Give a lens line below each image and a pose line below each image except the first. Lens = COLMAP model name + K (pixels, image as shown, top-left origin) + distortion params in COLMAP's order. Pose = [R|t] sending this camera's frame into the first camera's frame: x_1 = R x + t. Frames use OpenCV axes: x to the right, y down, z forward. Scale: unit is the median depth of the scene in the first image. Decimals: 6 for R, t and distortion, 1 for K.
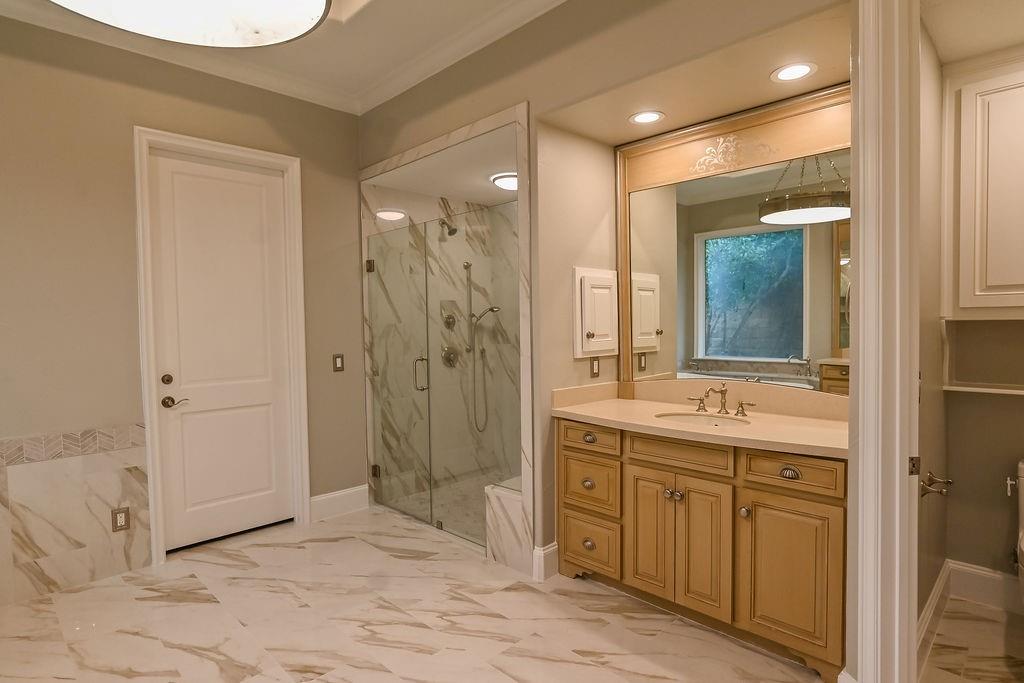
lens RADIAL K [[525.4, 0, 509.9], [0, 525.4, 342.4], [0, 0, 1]] dist [-0.012010, 0.002557]
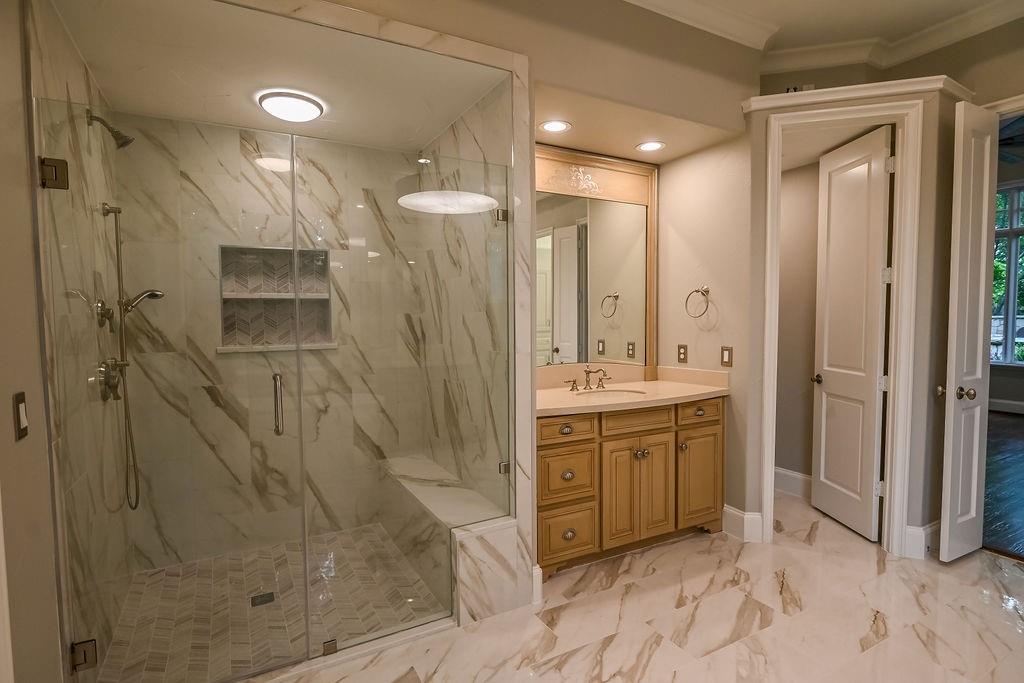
lens RADIAL K [[525.4, 0, 478.8], [0, 525.4, 346.0], [0, 0, 1]] dist [-0.012010, 0.002557]
pose [[0.307684, -0.040145, 0.950641, -0.893692], [0.039072, 0.998800, 0.029533, -0.015161], [-0.950686, 0.028057, 0.308883, 0.889877]]
